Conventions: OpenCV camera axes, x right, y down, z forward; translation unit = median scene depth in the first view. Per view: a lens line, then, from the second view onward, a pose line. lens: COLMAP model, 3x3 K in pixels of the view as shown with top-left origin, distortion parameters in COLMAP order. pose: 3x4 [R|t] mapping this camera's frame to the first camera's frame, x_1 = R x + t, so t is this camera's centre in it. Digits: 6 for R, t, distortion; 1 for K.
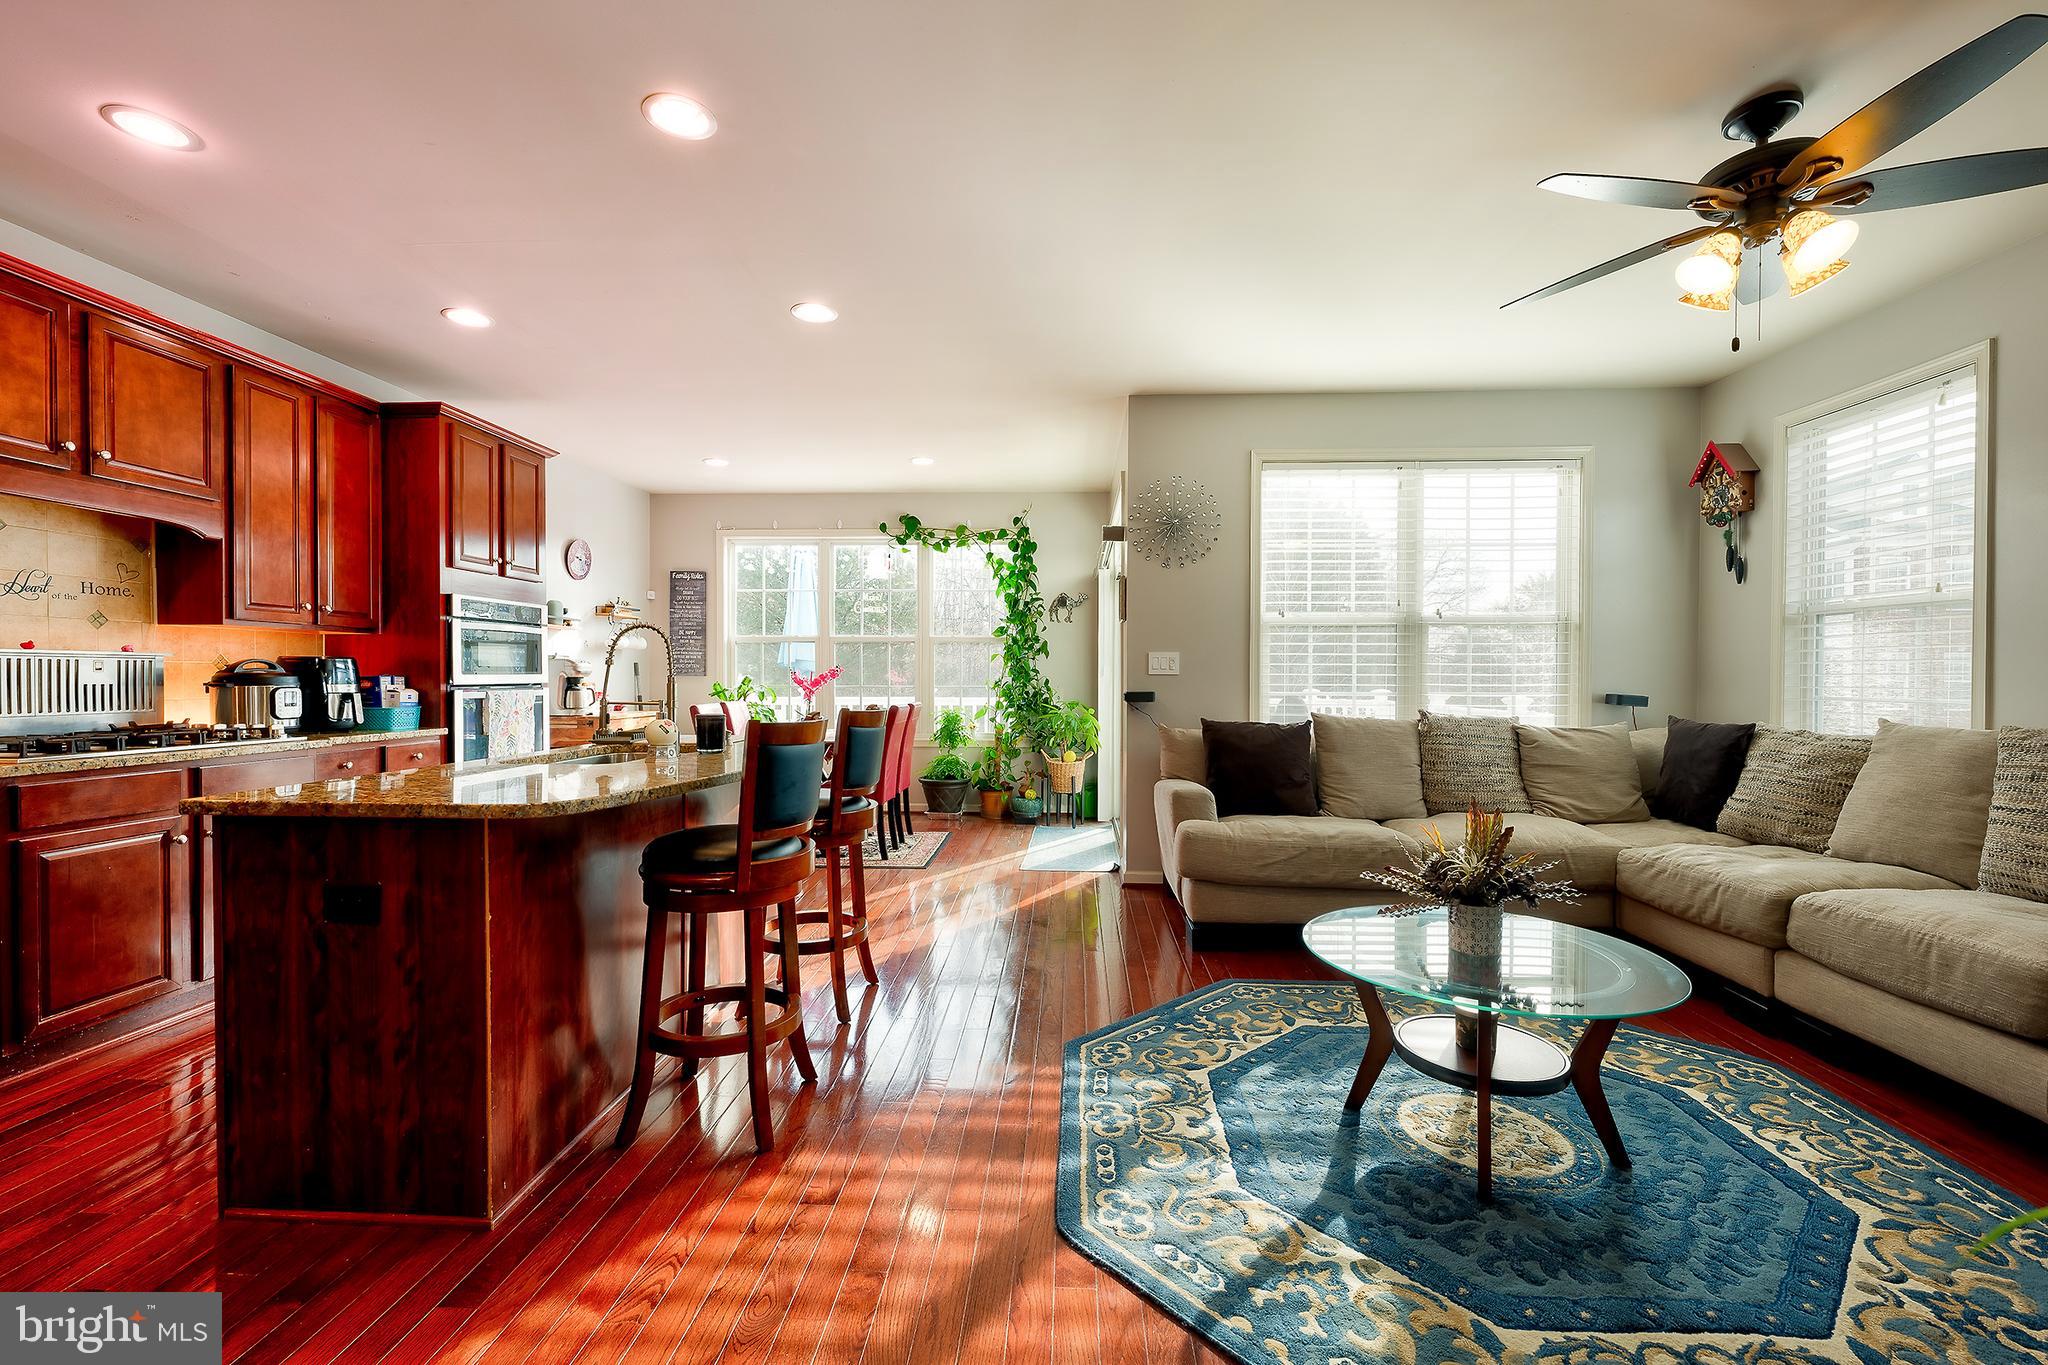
lens RADIAL K [[848.6, 0, 1024.8], [0, 848.6, 686.9], [0, 0, 1]] dist [-0.000138, 0.000015]
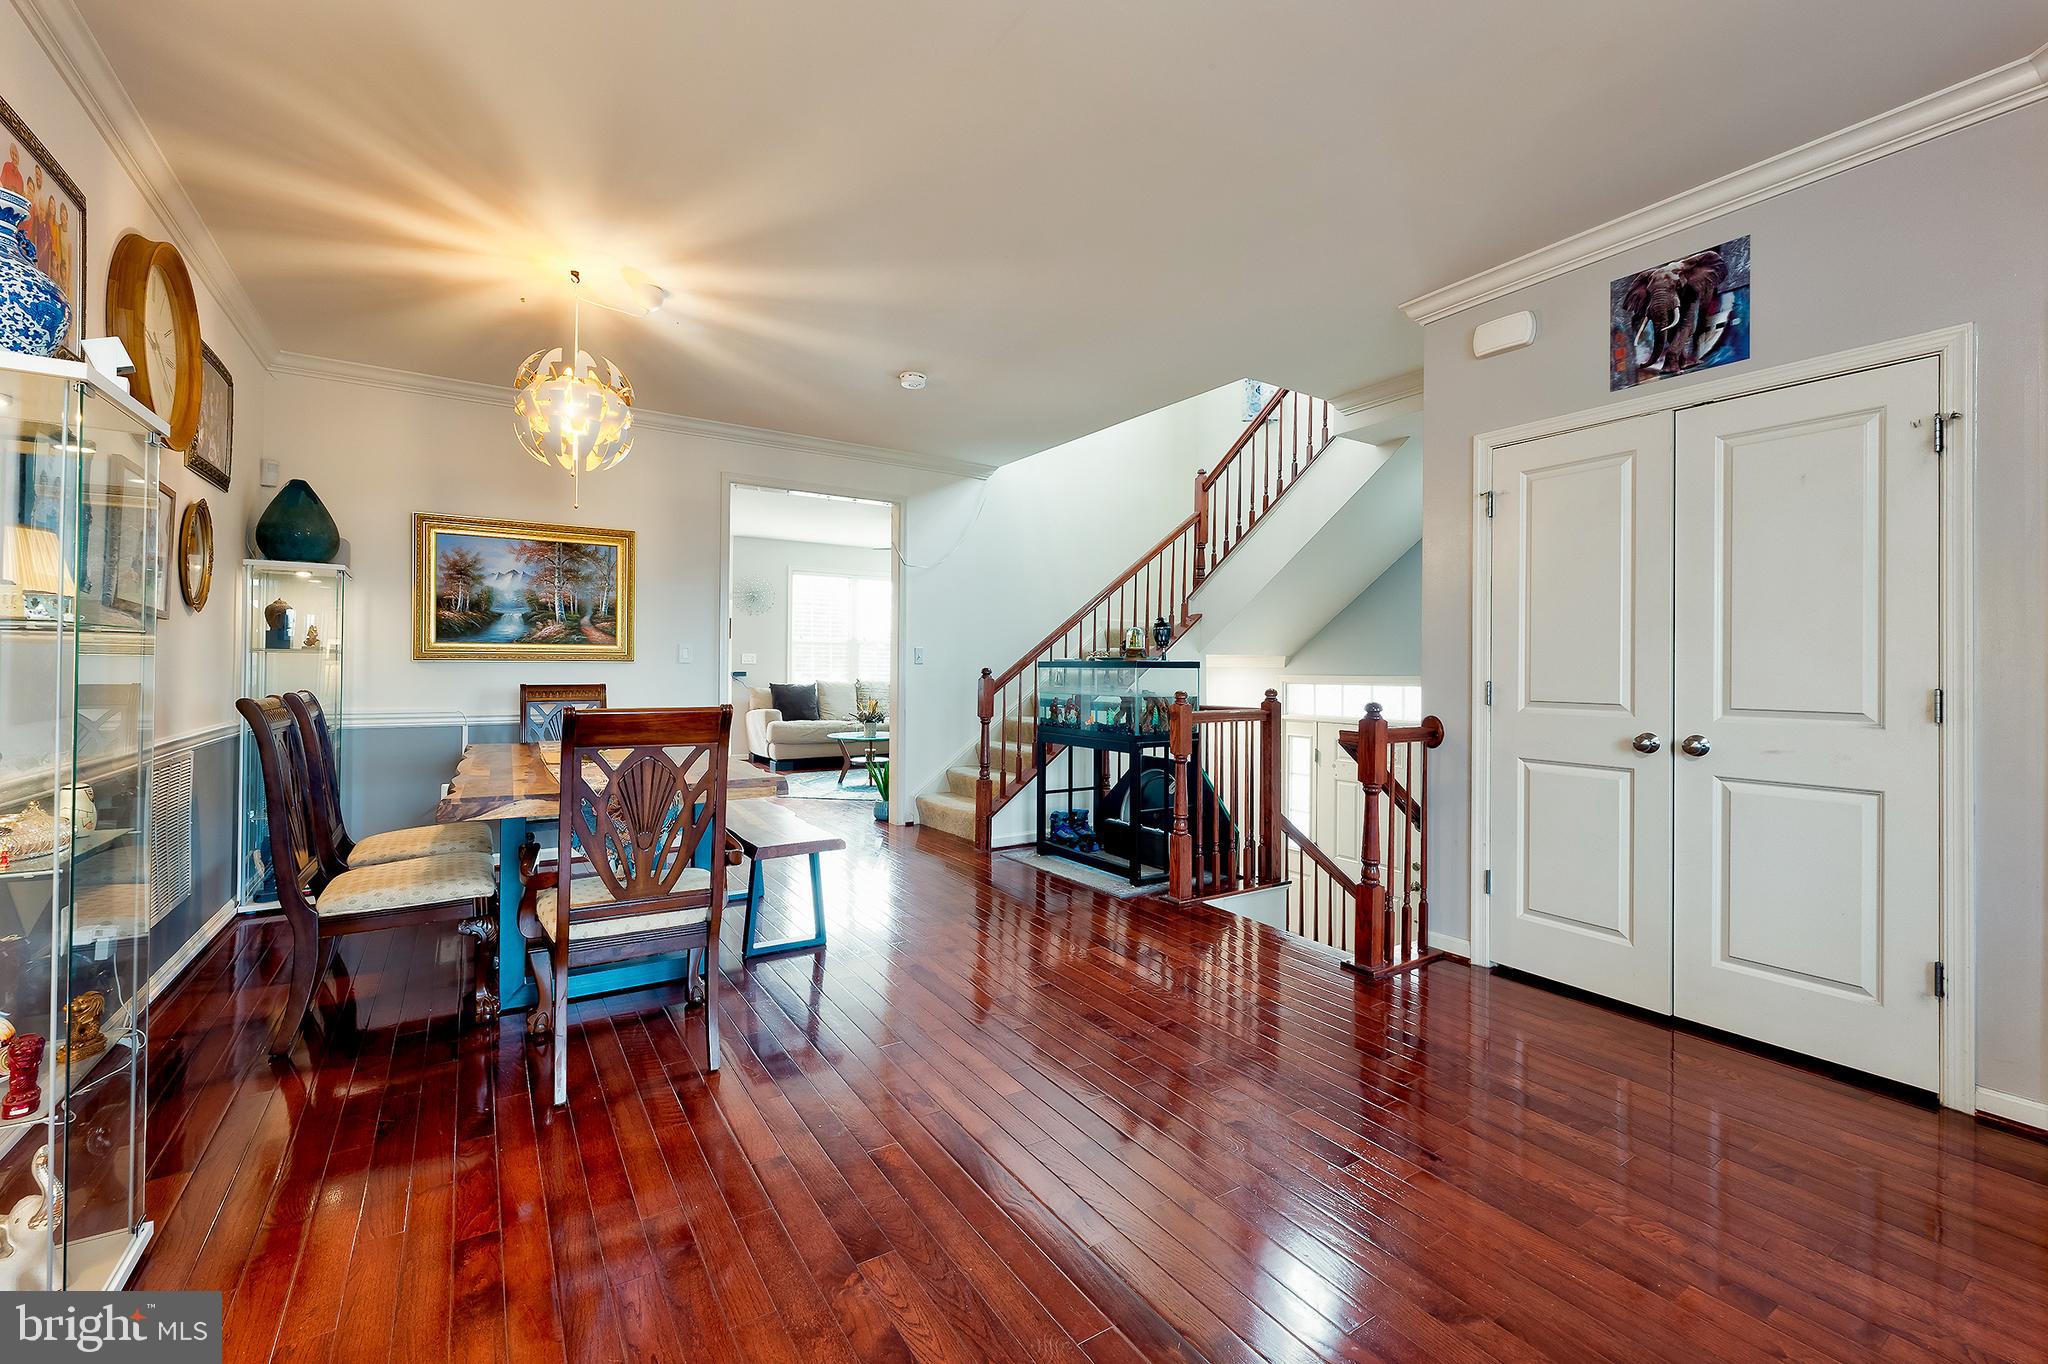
lens RADIAL K [[848.1, 0, 1028.6], [0, 848.1, 662.4], [0, 0, 1]] dist [0.001398, -0.000085]
pose [[0.802937, 0.007438, 0.596018, -0.700405], [0.001254, 0.999899, -0.014168, 0.016677], [-0.596063, 0.012123, 0.802846, -1.482858]]
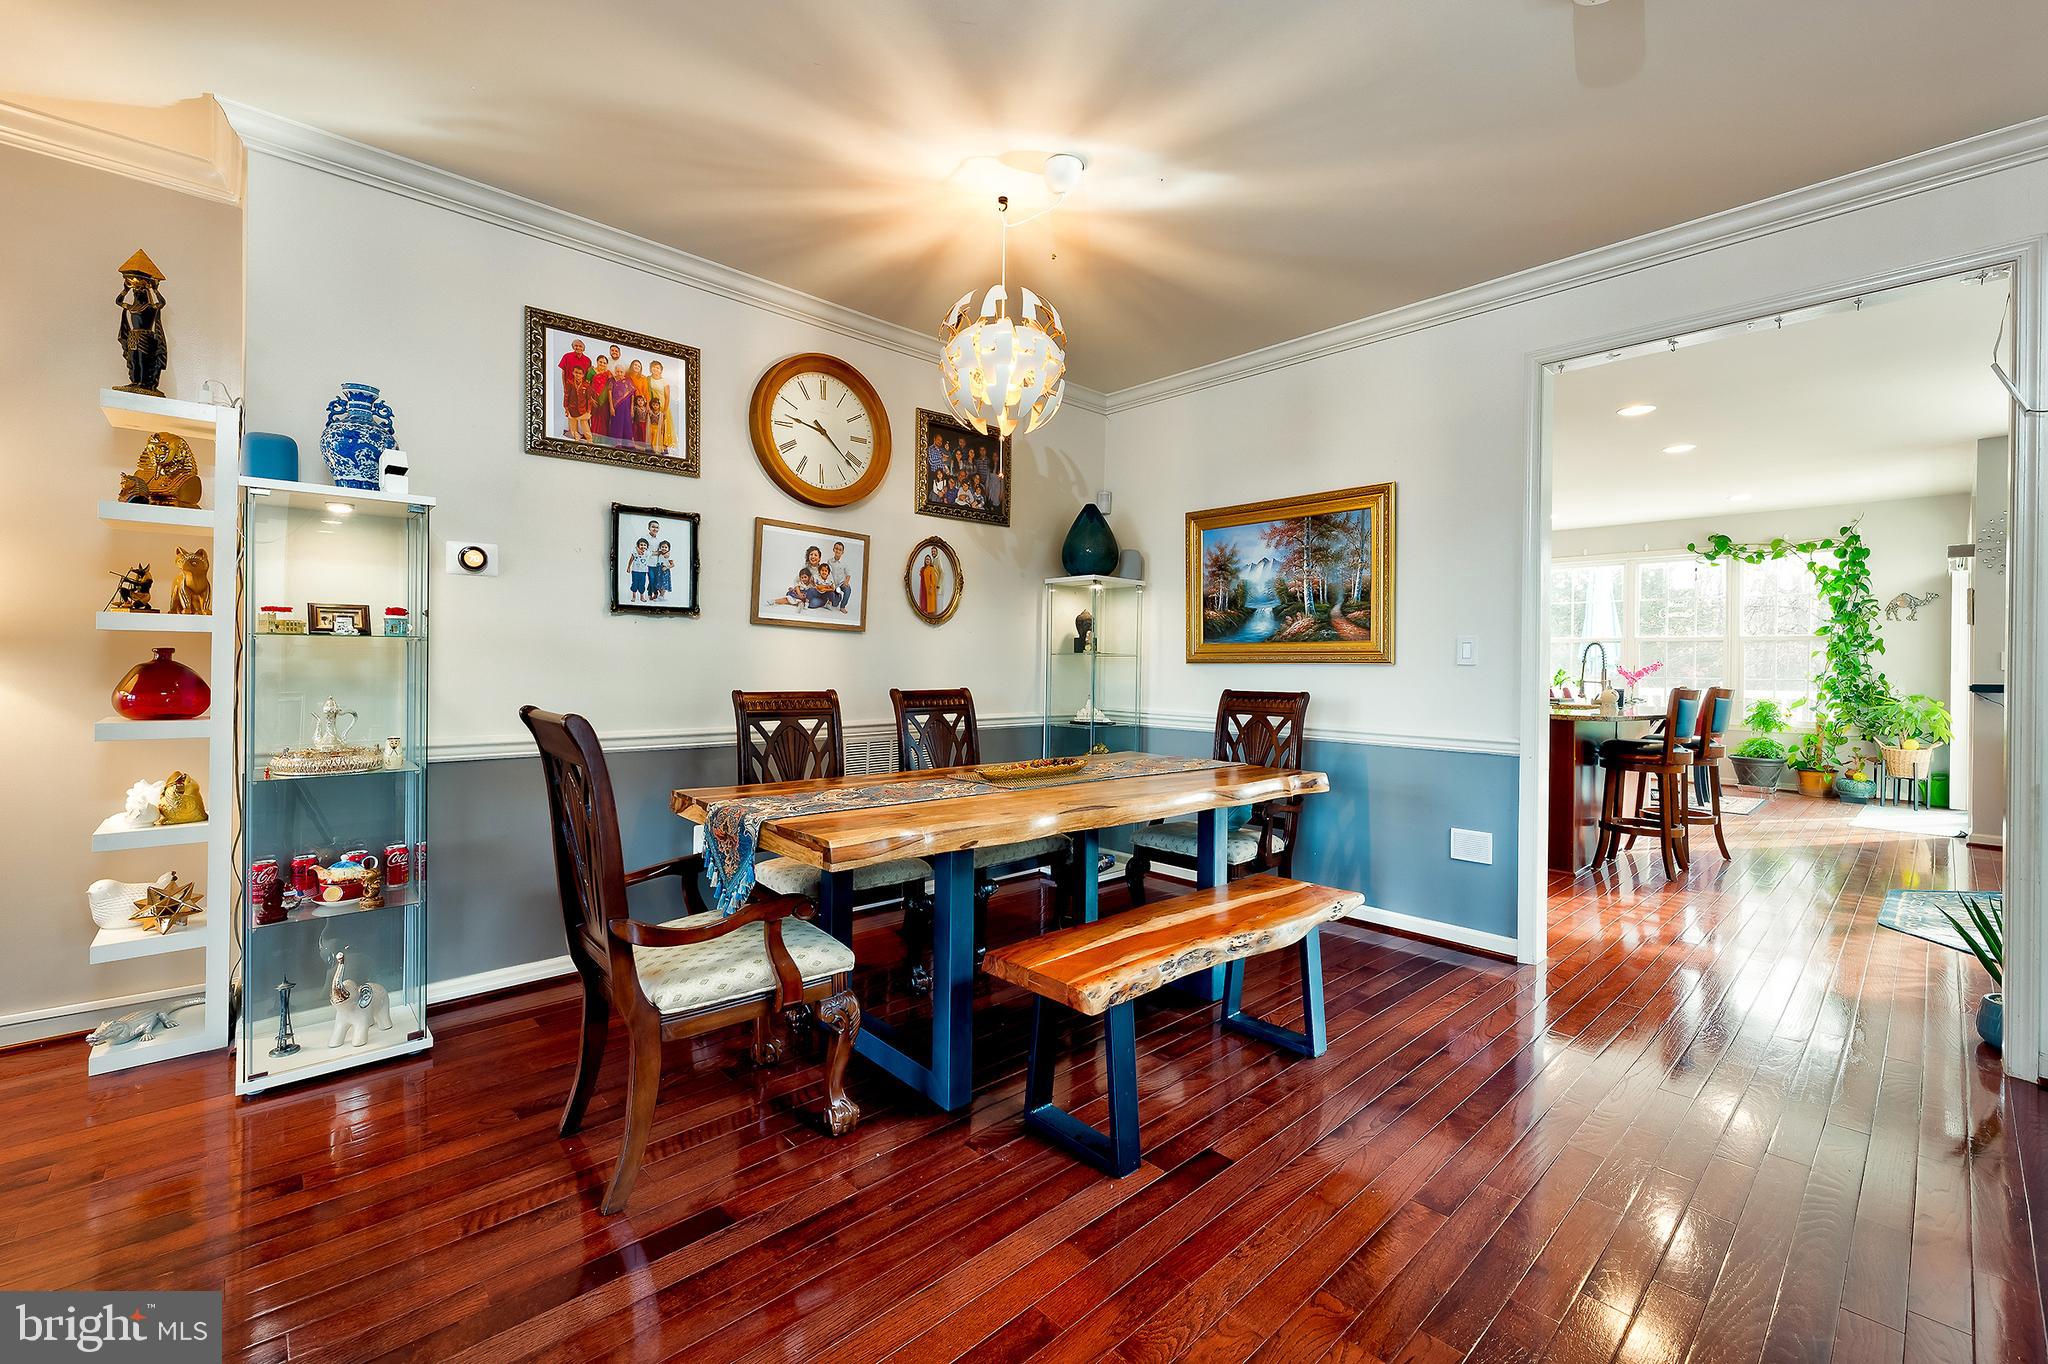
lens RADIAL K [[851.3, 0, 1023.6], [0, 851.3, 664.2], [0, 0, 1]] dist [0.000373, 0.000003]
pose [[0.719256, 0.005363, -0.694724, -0.013093], [-0.016376, 0.999823, -0.009236, 0.012187], [0.694552, 0.018020, 0.719217, -1.007477]]
